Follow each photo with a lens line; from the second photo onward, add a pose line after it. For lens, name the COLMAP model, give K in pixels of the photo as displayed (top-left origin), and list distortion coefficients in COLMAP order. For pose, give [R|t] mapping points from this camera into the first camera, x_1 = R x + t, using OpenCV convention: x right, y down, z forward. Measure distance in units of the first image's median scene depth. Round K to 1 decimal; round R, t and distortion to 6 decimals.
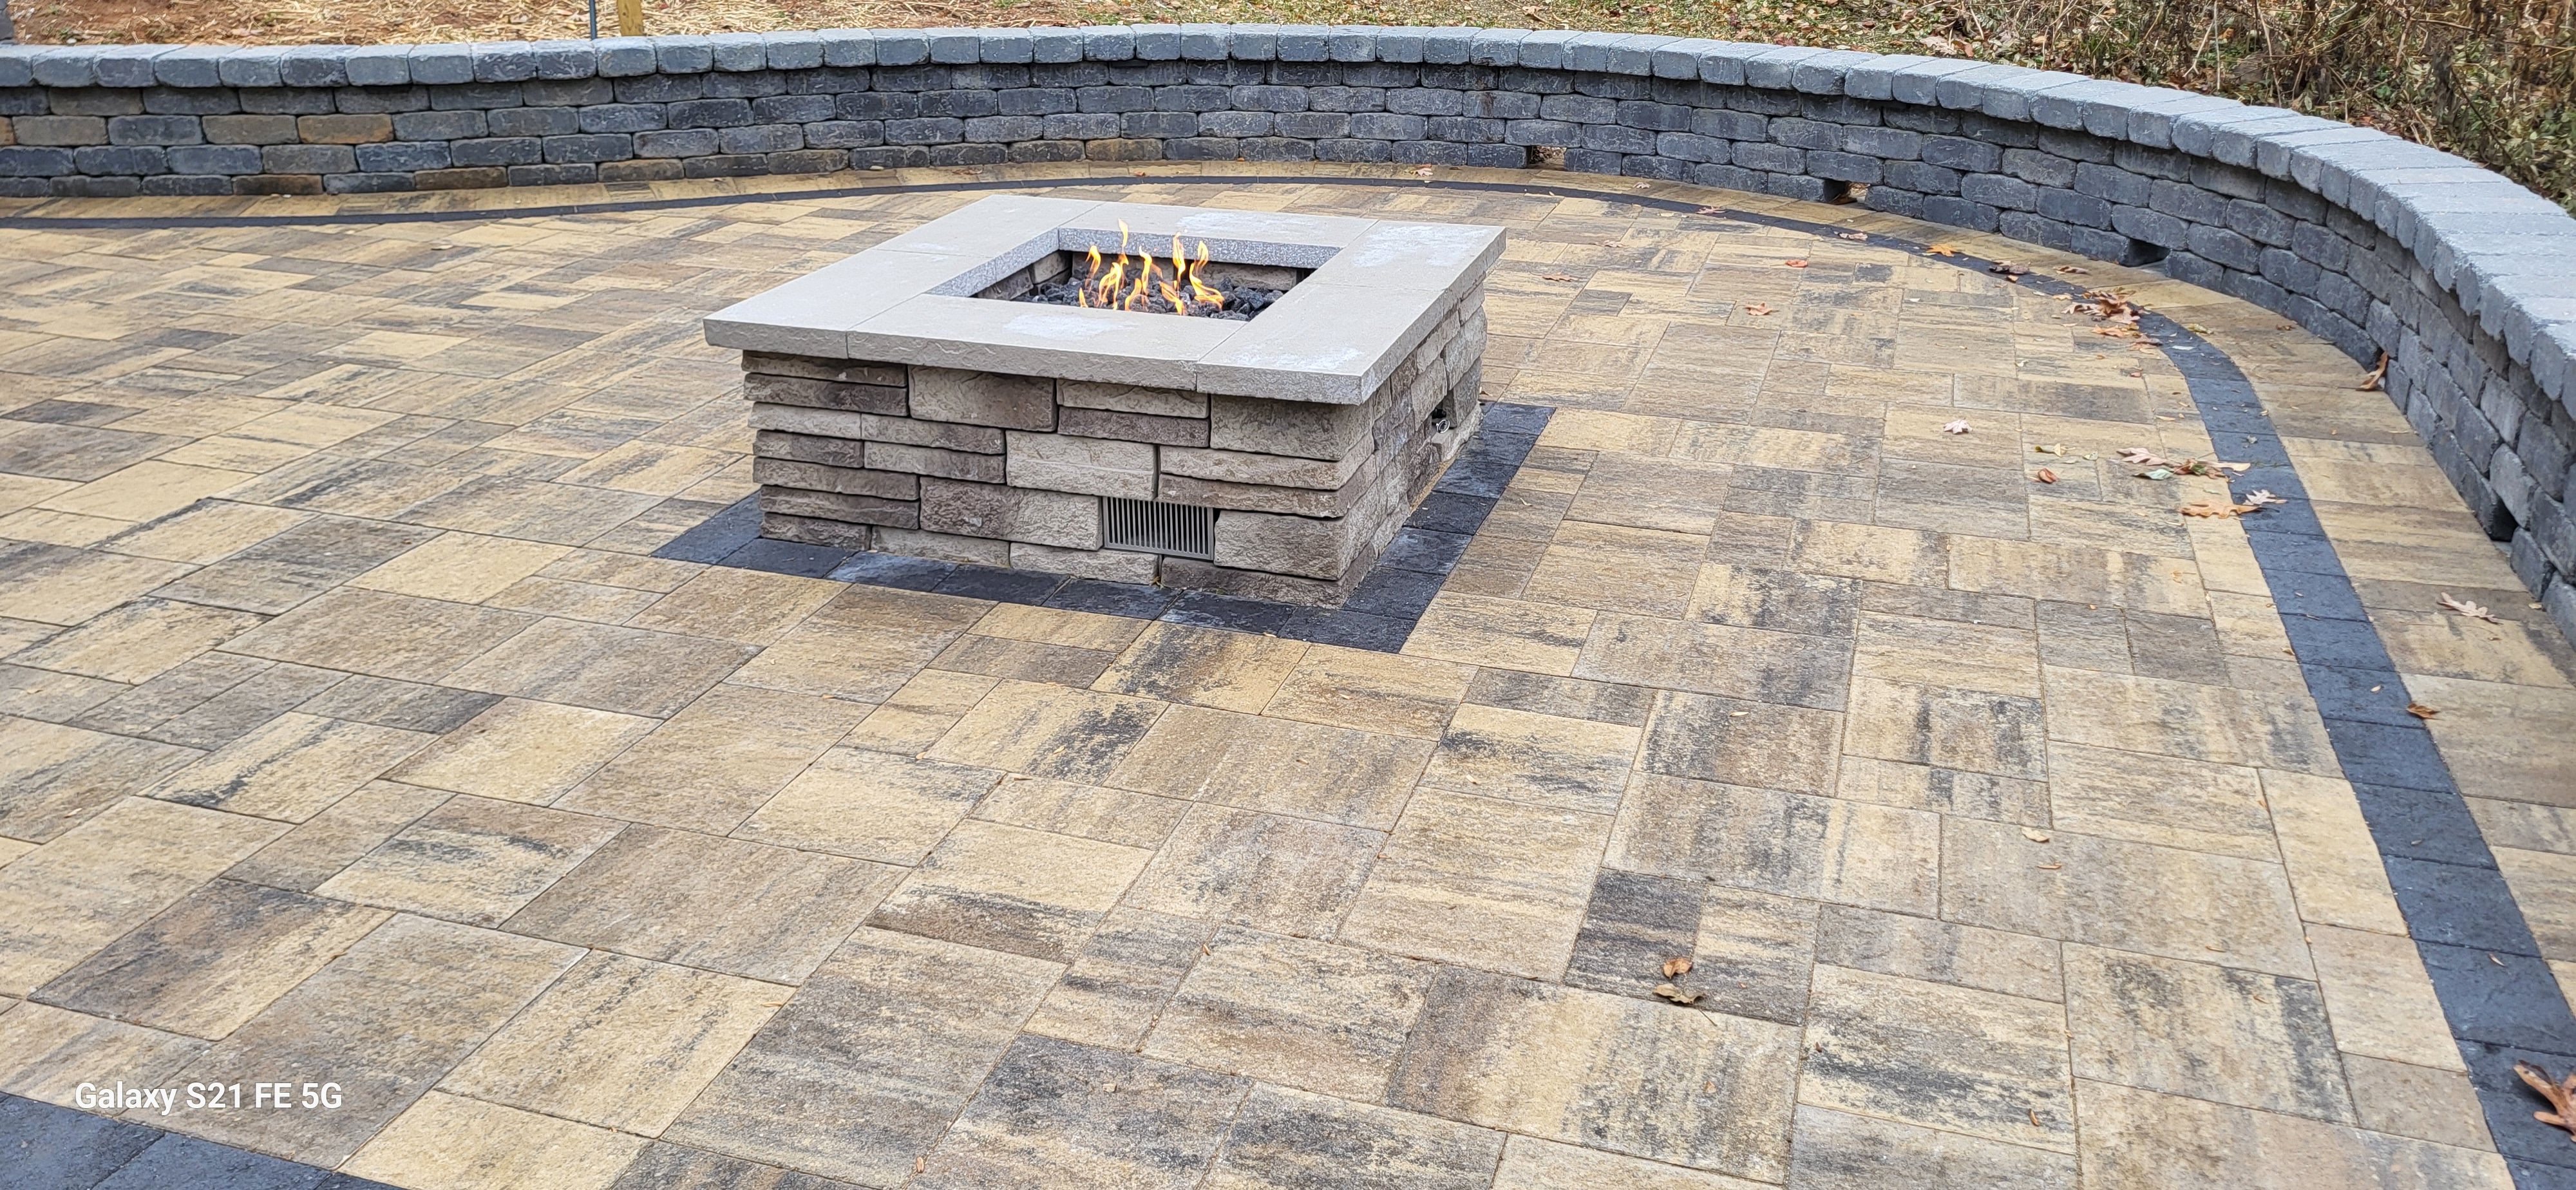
lens RADIAL K [[1910.7, 0, 1288.0], [0, 1910.7, 595.0], [0, 0, 1]] dist [0.062804, -0.060916]
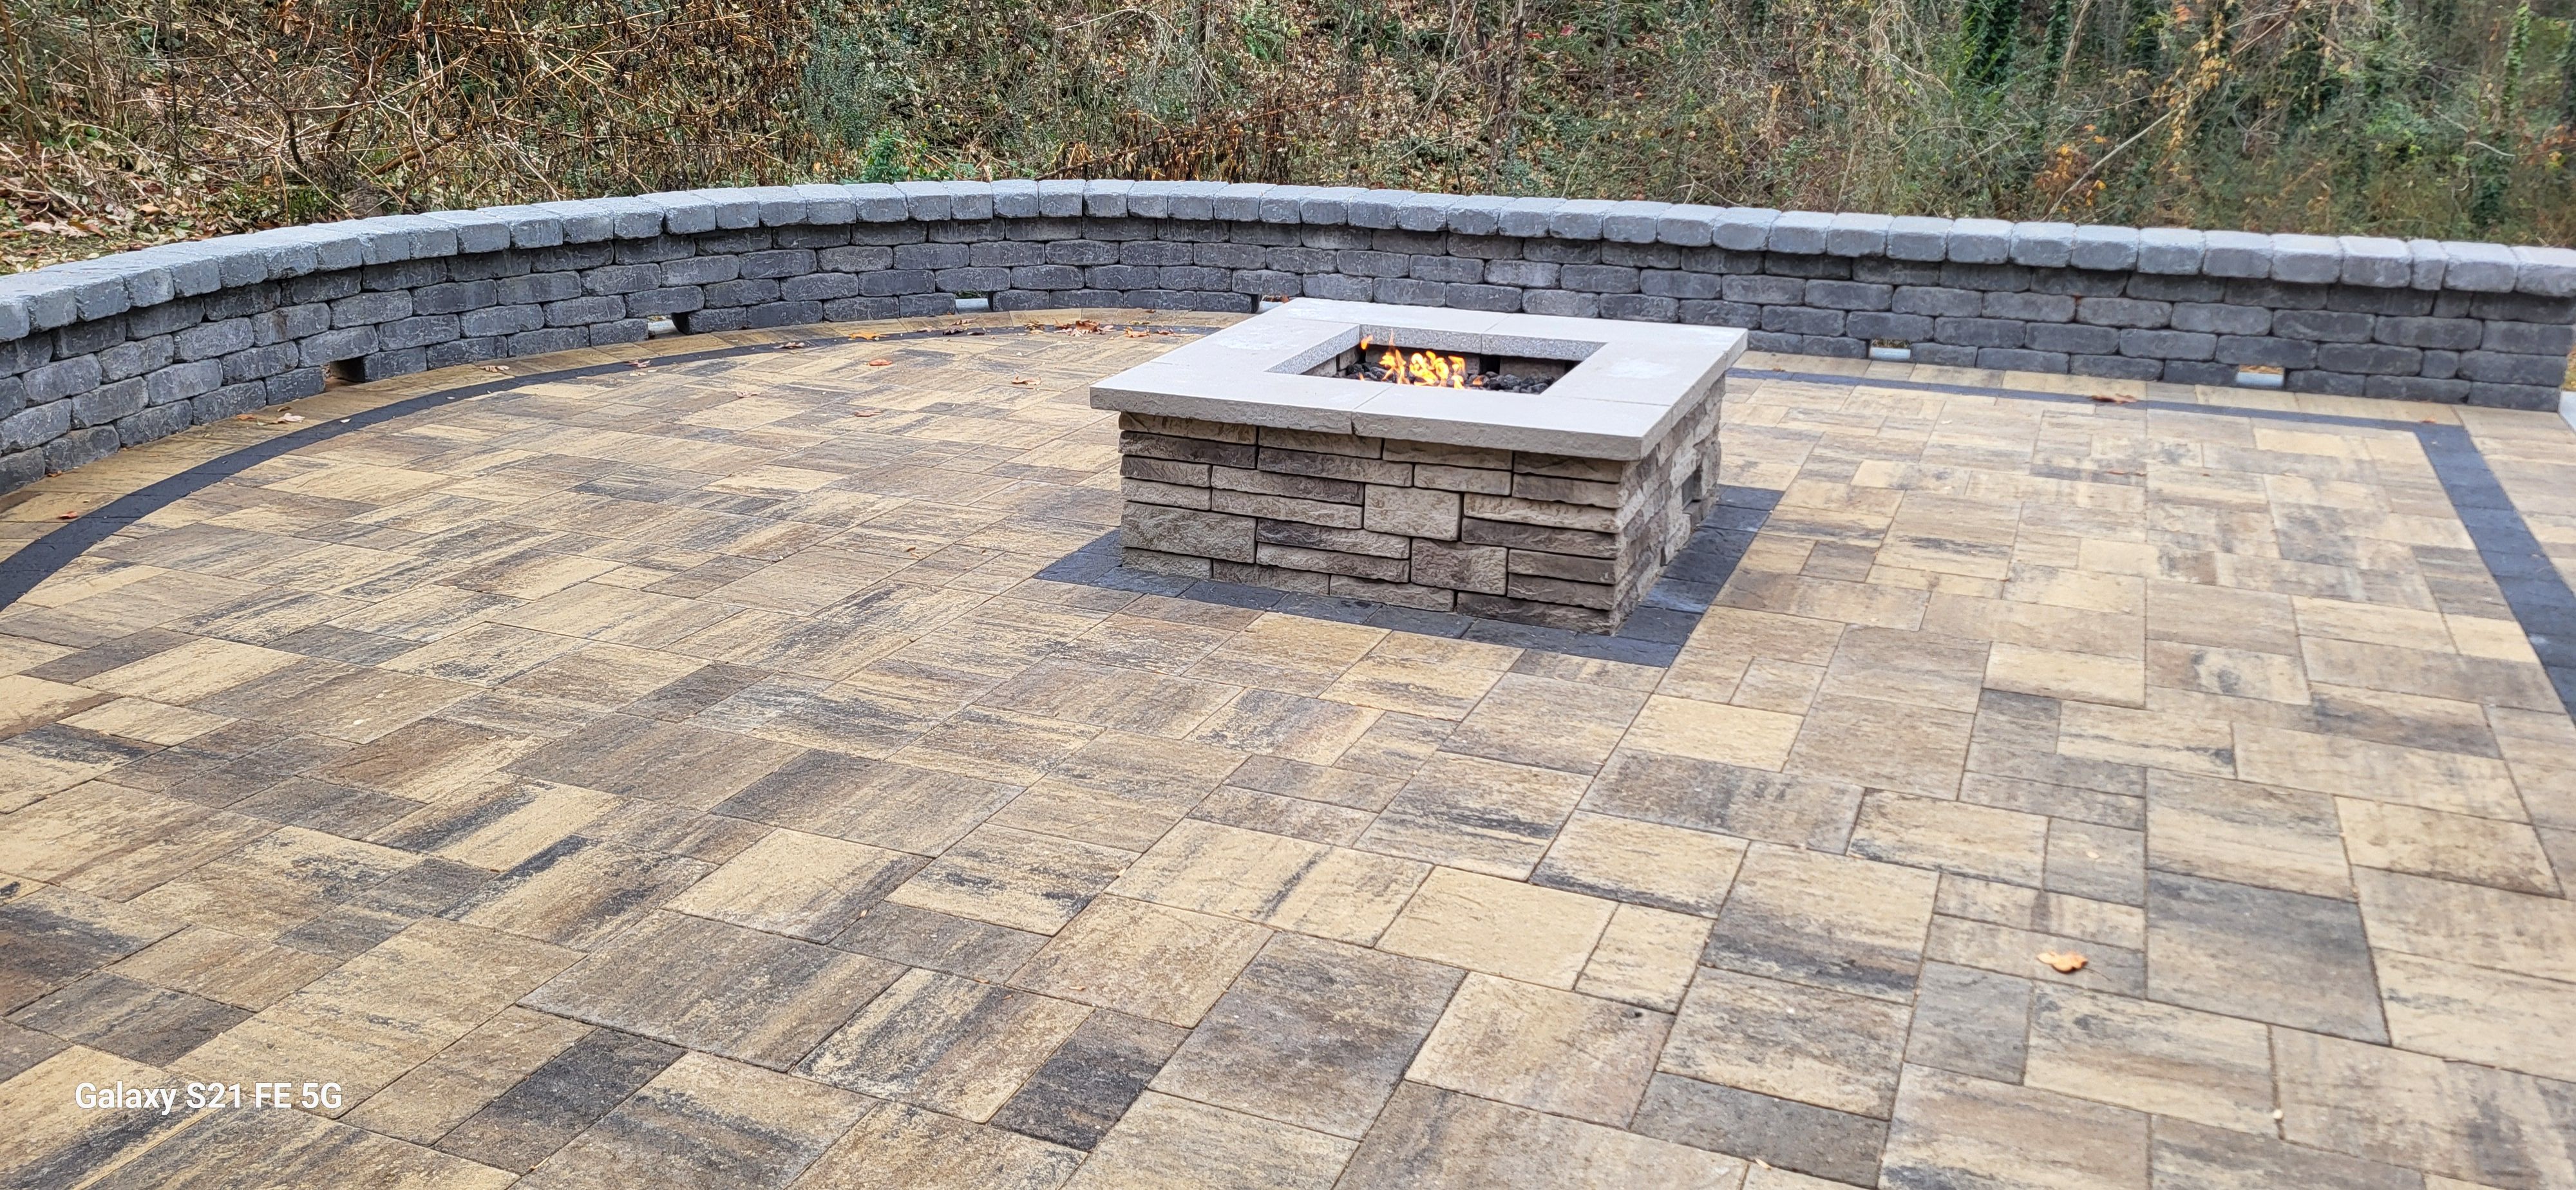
lens RADIAL K [[1954.7, 0, 1288.0], [0, 1954.7, 595.0], [0, 0, 1]] dist [0.060697, -0.059008]
pose [[0.087092, -0.313688, 0.945524, -0.809241], [0.383452, 0.886557, 0.258806, -0.247439], [-0.919445, 0.340023, 0.197497, 0.576259]]
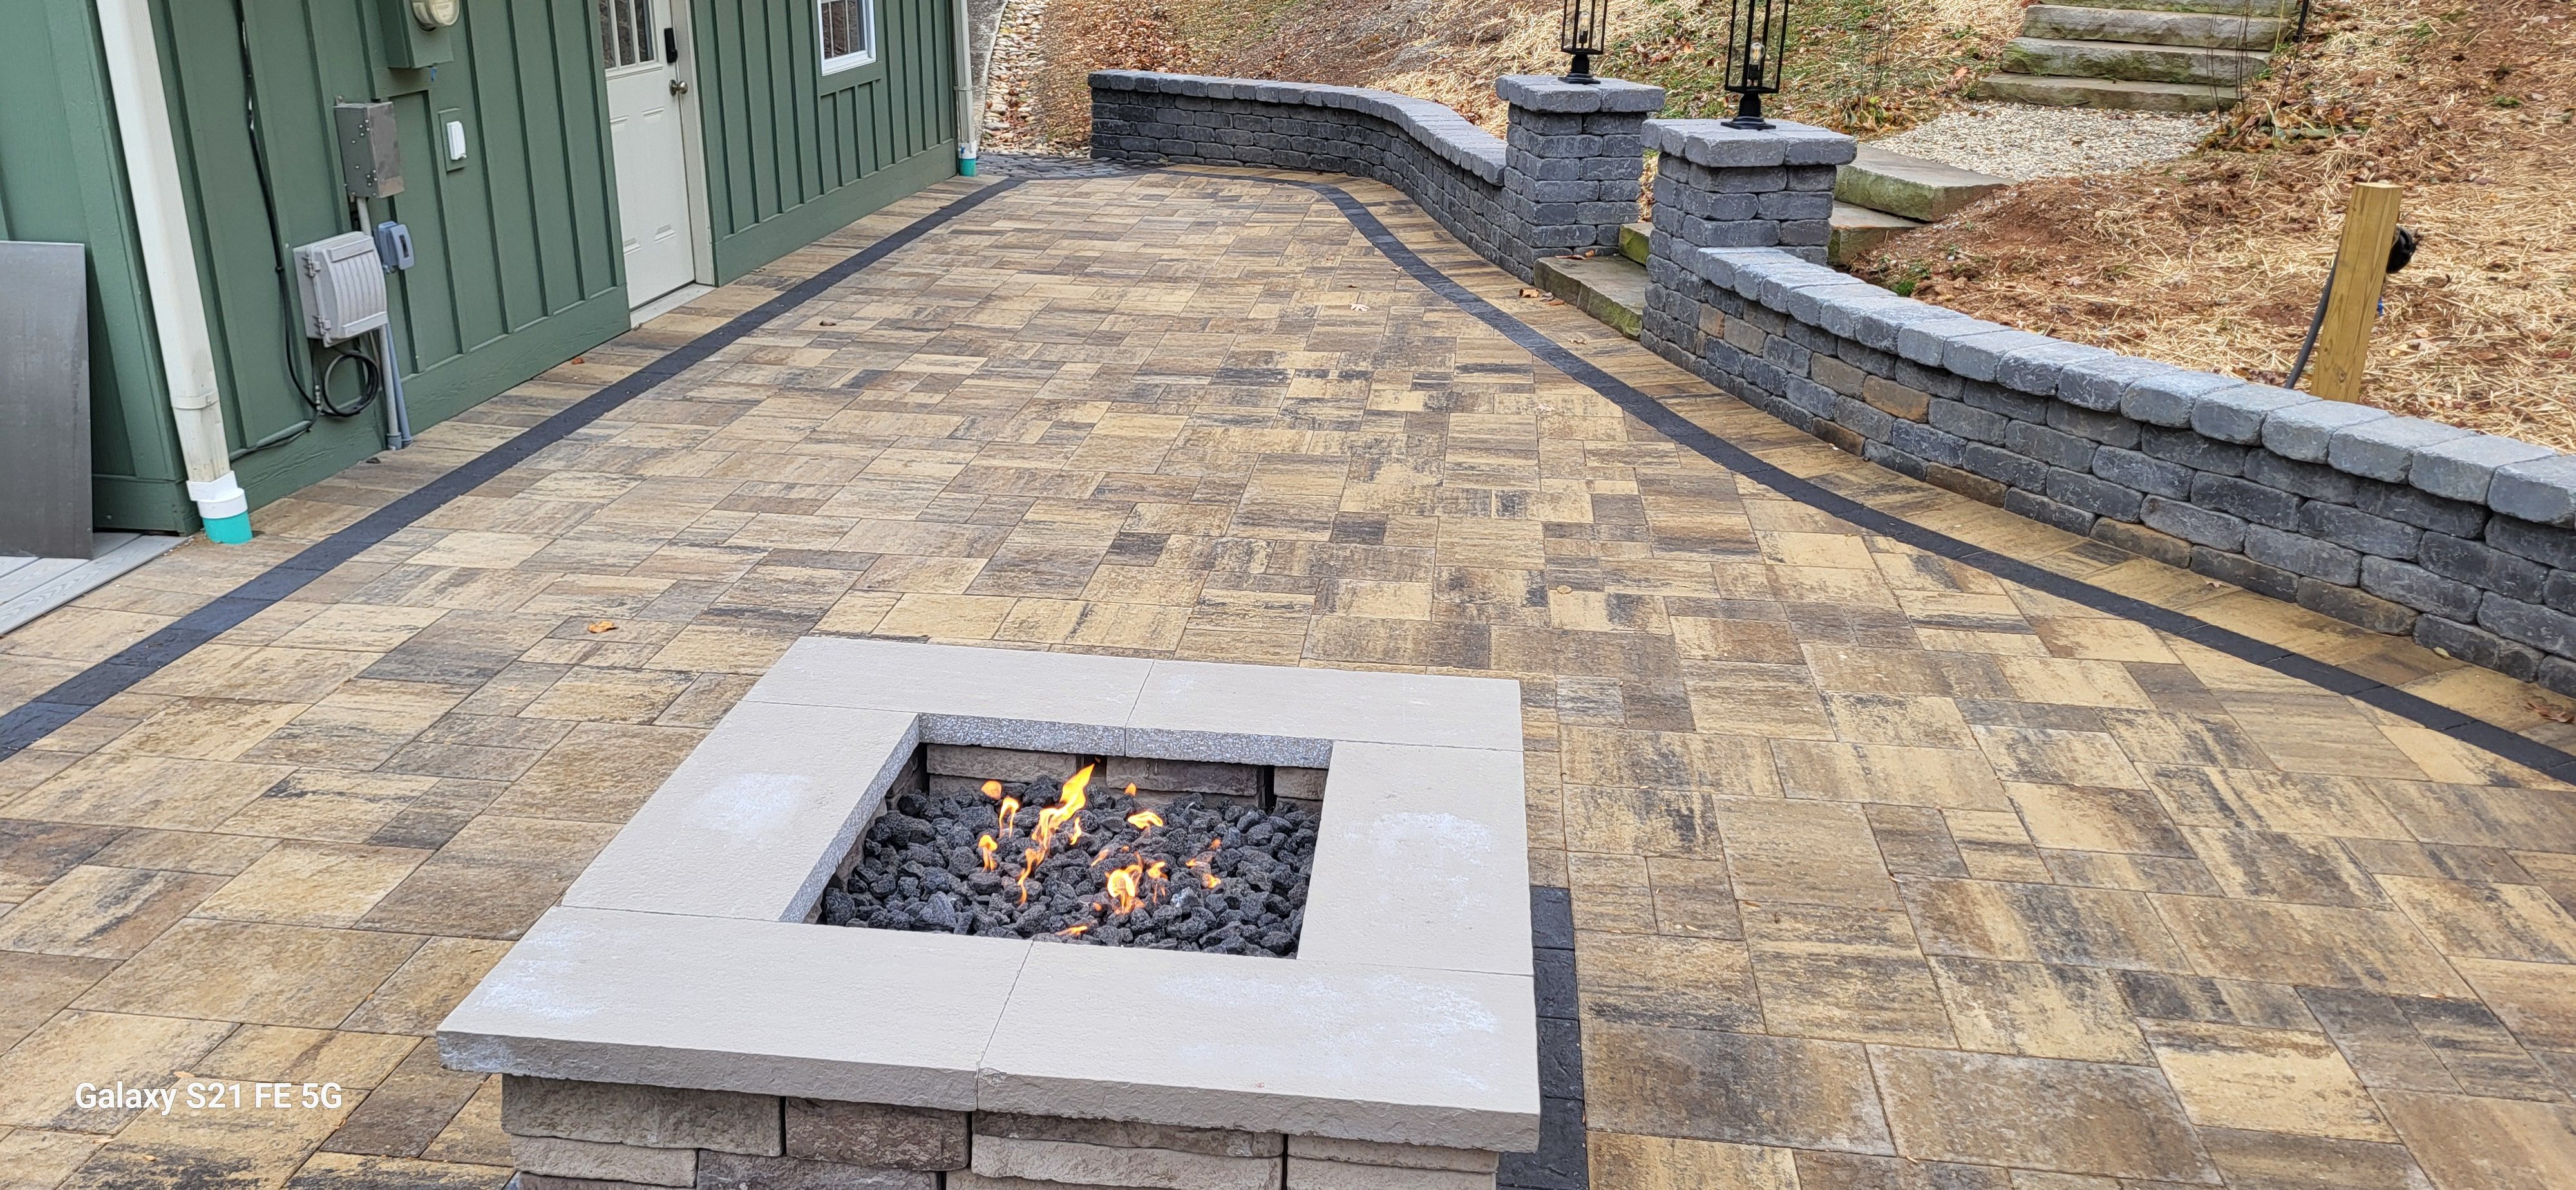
lens RADIAL K [[1954.7, 0, 1288.0], [0, 1954.7, 595.0], [0, 0, 1]] dist [0.060697, -0.059008]
pose [[0.202266, 0.334794, -0.920327, 0.360721], [-0.403706, 0.884694, 0.233107, -0.279041], [0.892250, 0.324392, 0.314102, 0.523049]]
